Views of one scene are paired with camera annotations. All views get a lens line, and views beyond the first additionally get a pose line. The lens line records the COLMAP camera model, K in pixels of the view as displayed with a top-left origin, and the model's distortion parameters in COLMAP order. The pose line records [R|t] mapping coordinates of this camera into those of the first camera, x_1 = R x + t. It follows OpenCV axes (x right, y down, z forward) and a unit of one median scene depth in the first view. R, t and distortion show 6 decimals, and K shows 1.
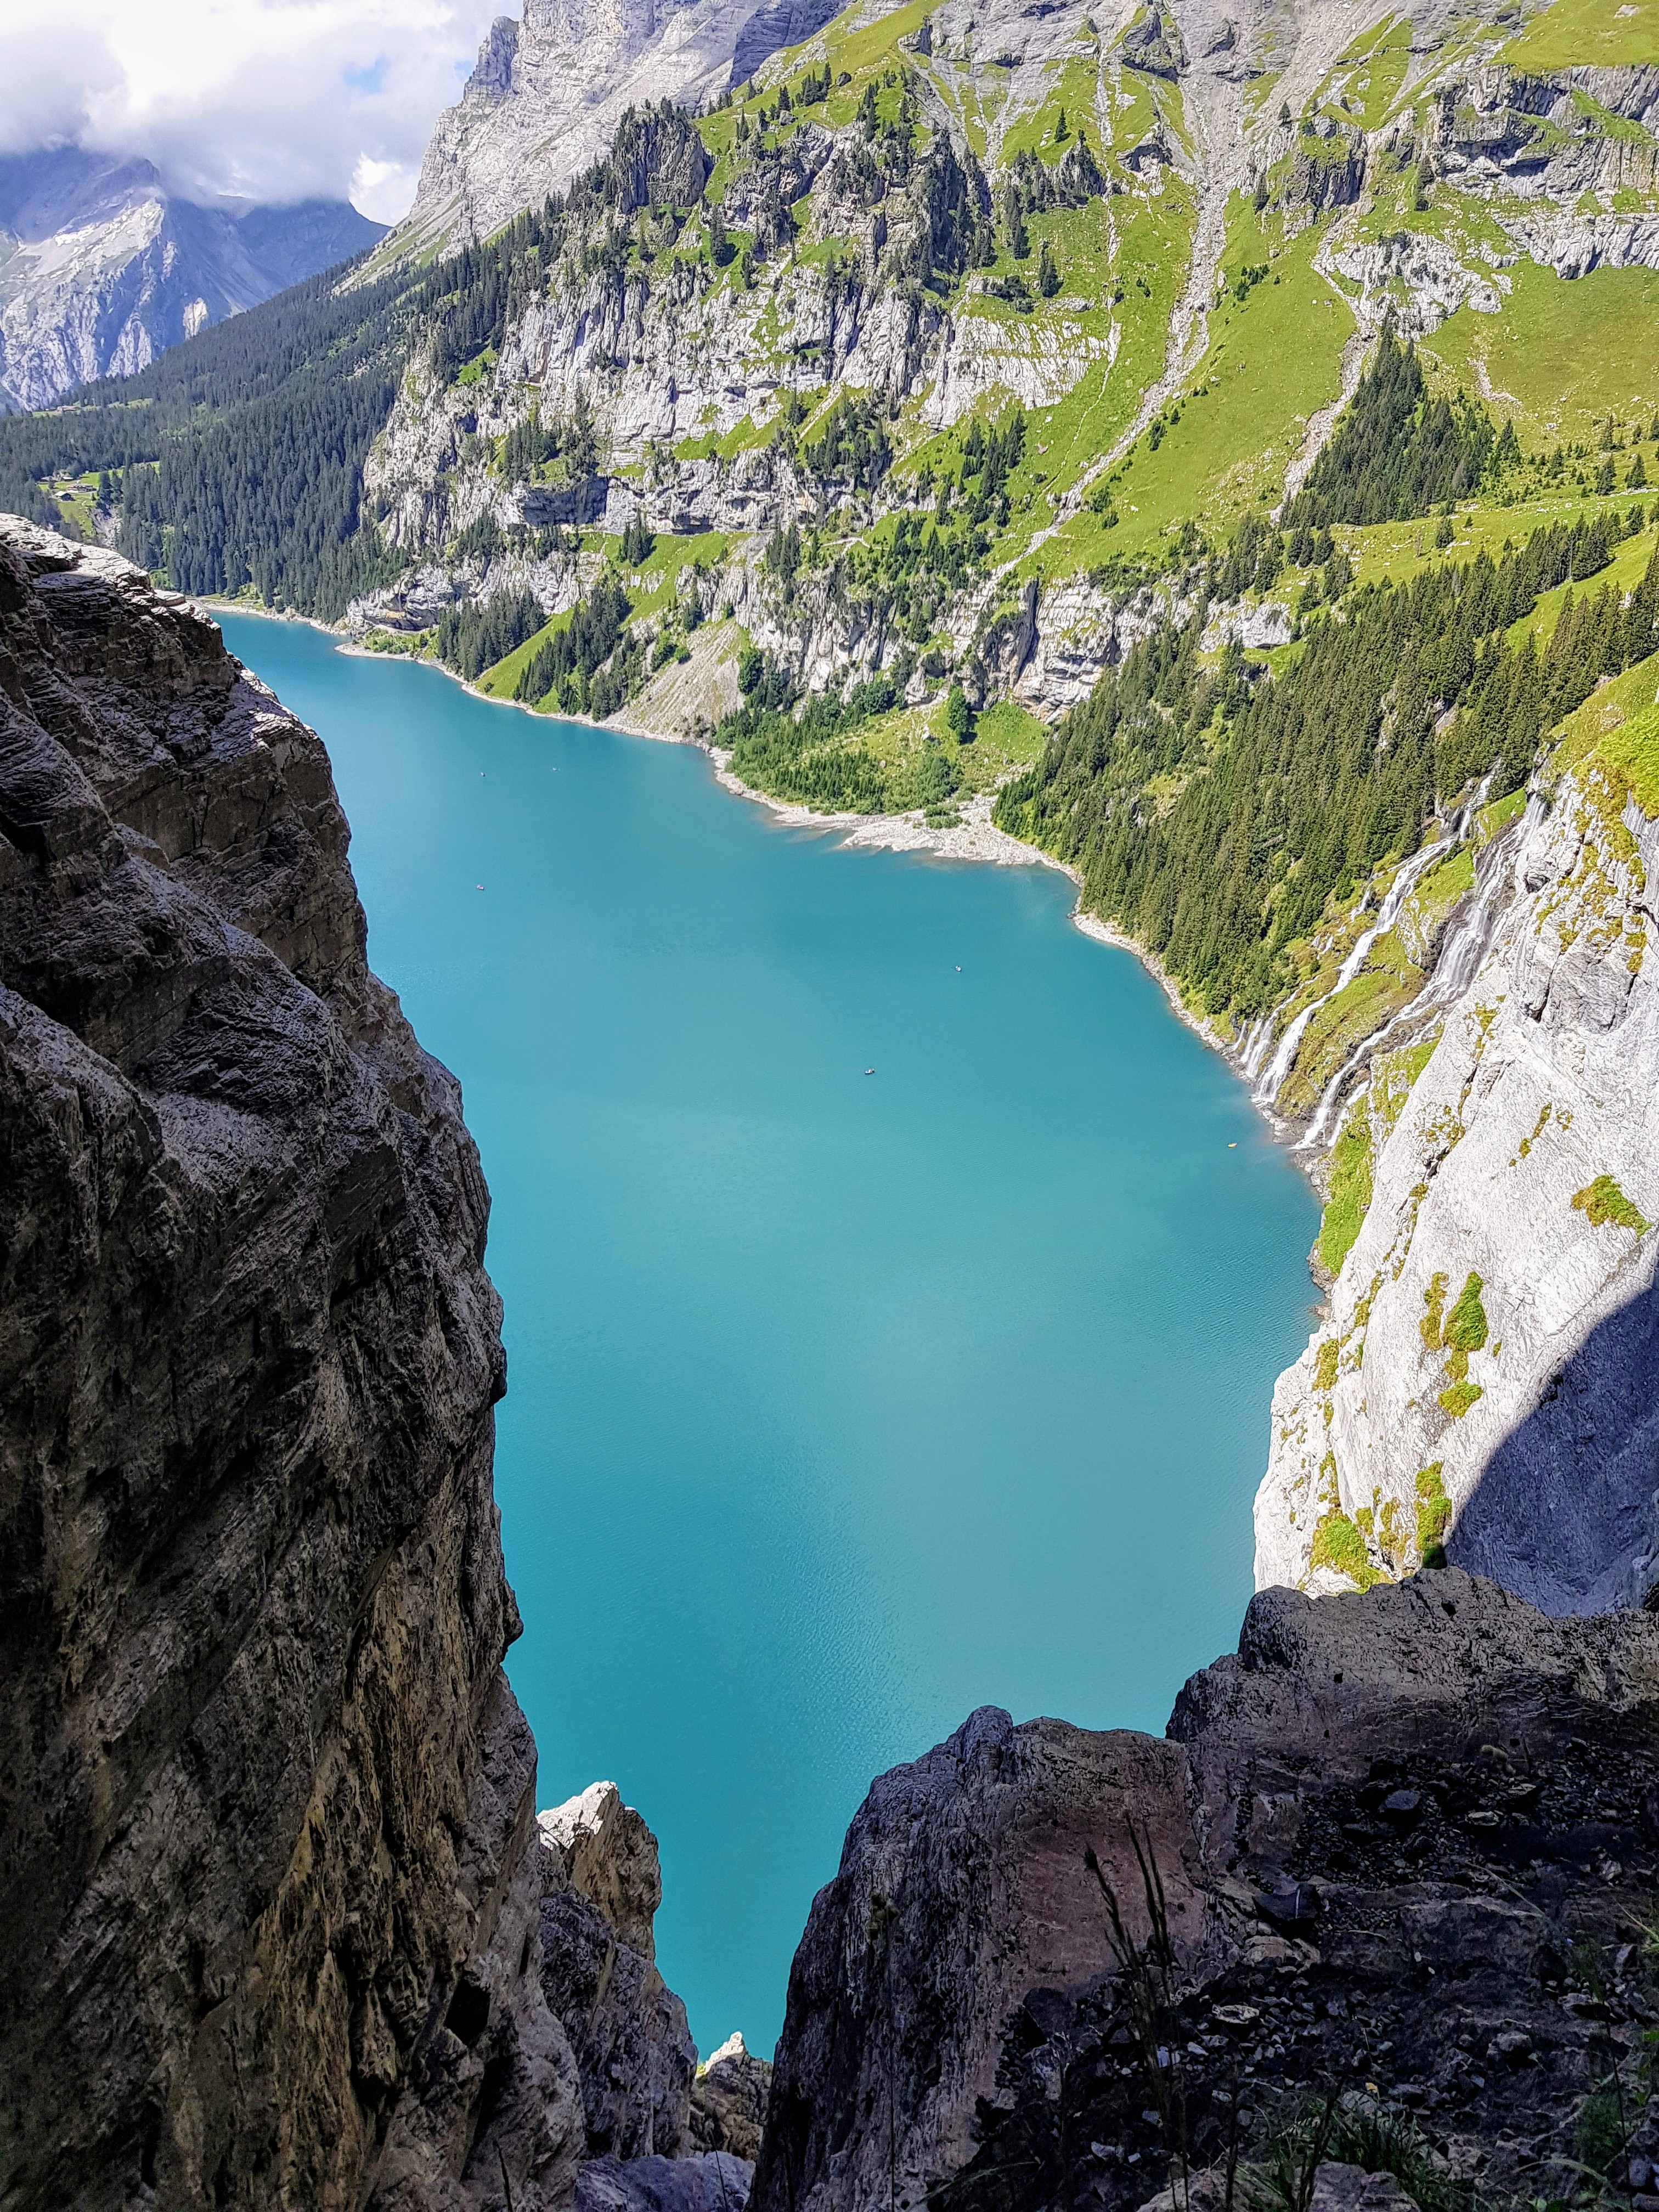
lens RADIAL K [[1762.8, 0, 891.7], [0, 1762.8, 1107.1], [0, 0, 1]] dist [0.073922, -0.127385]
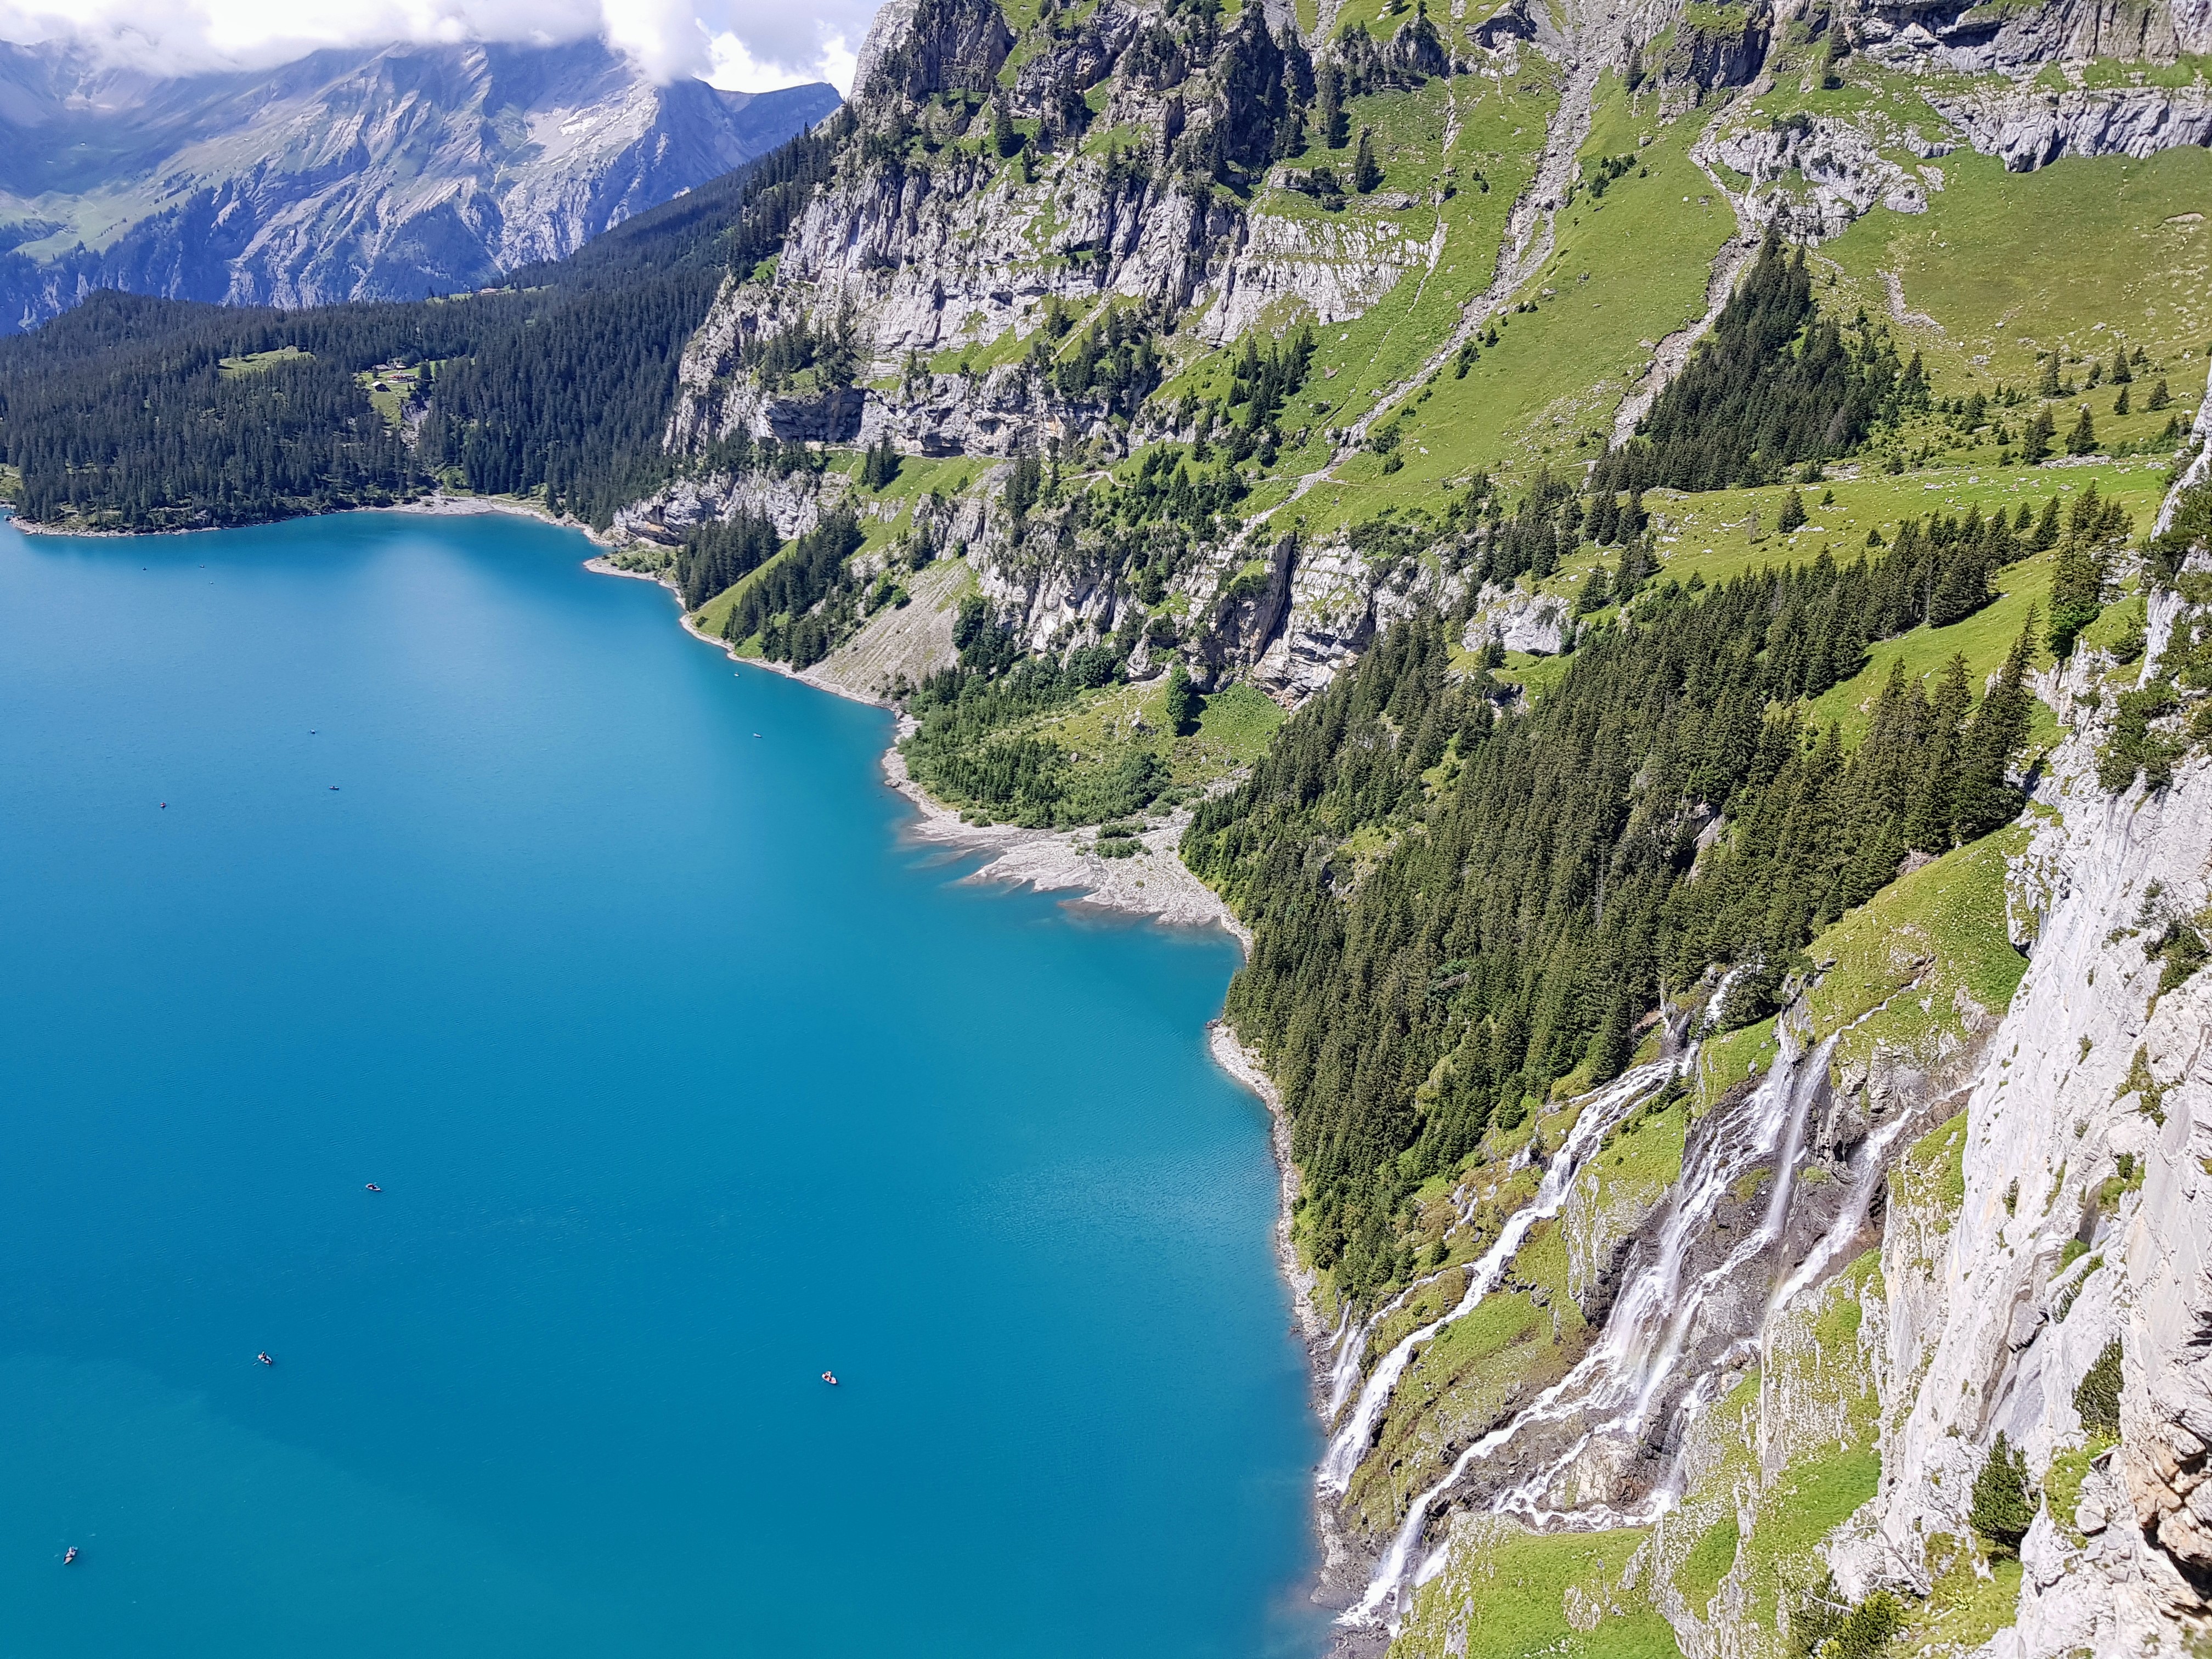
lens RADIAL K [[1742.4, 0, 1106.0], [0, 1742.4, 829.5], [0, 0, 1]] dist [0.092501, -0.161525]
pose [[0.987982, 0.055651, -0.144205, 0.105108], [-0.066549, 0.995190, -0.071884, -0.089425], [0.139511, 0.080617, 0.986933, 0.190123]]
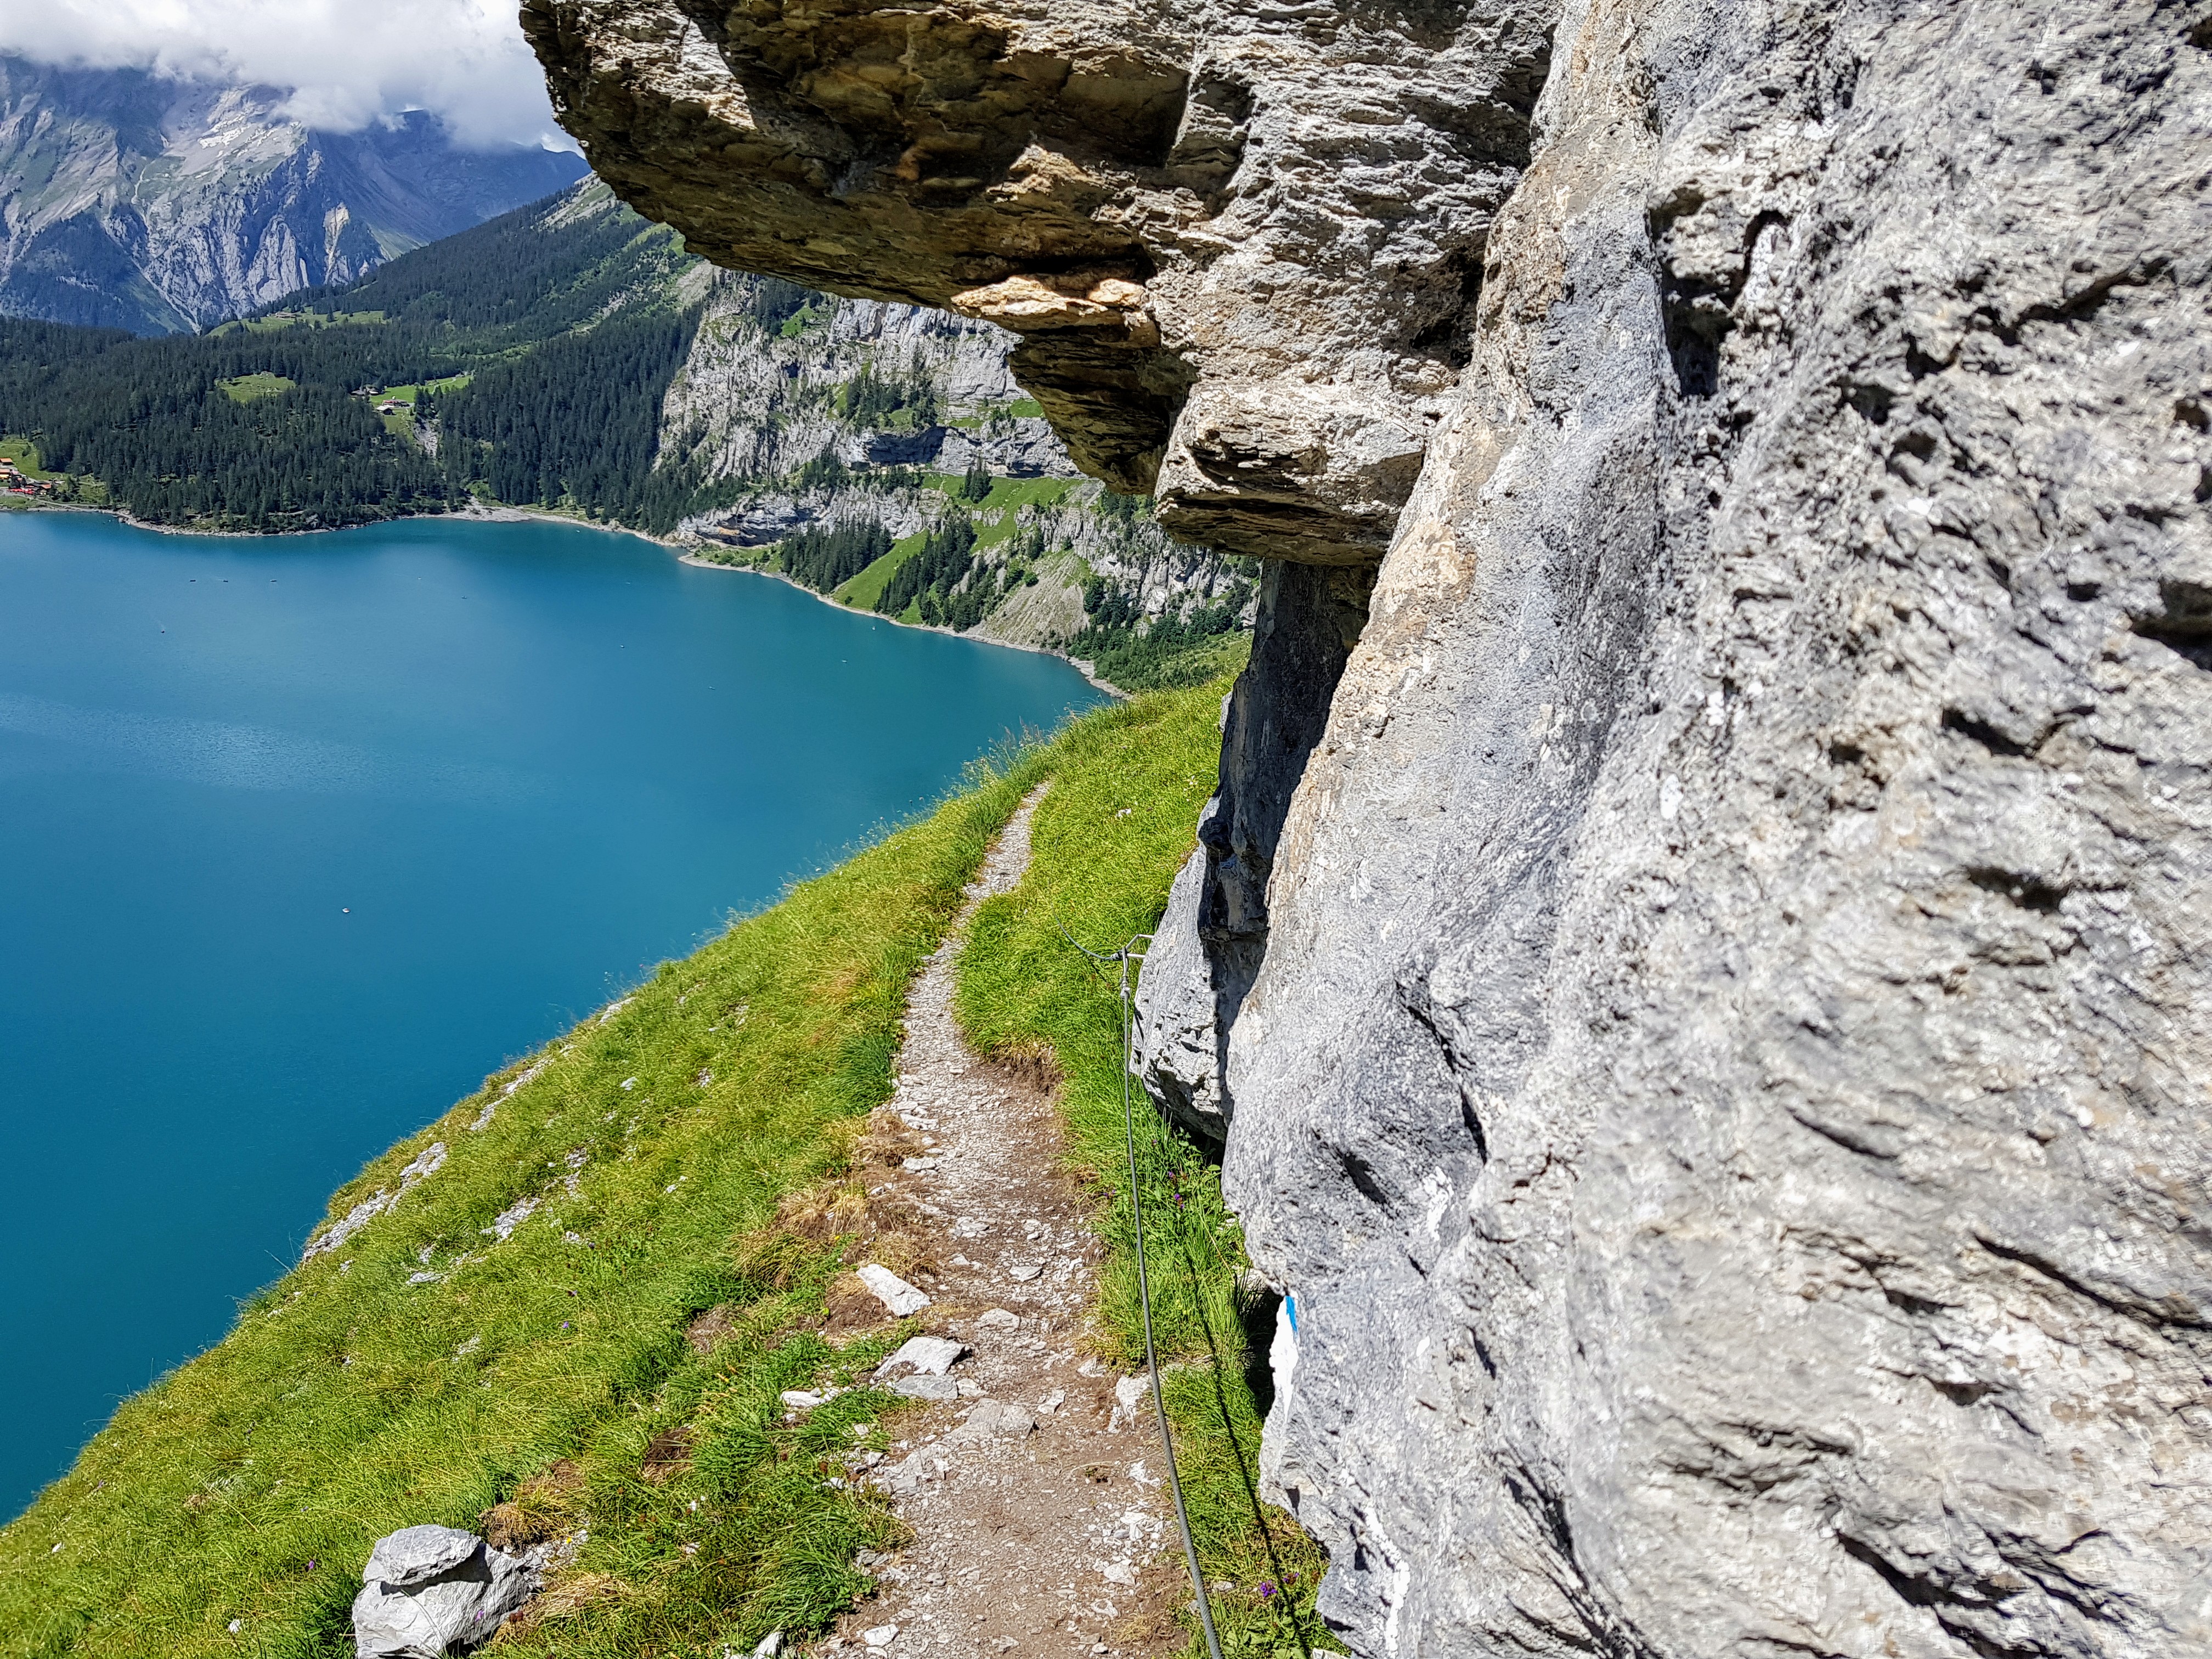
lens RADIAL K [[1762.8, 0, 1106.0], [0, 1762.8, 829.5], [0, 0, 1]] dist [0.073922, -0.127385]
pose [[0.994990, 0.019096, 0.098139, -0.177433], [-0.009337, 0.995048, -0.098954, 0.026589], [-0.099542, 0.097542, 0.990241, -0.152373]]
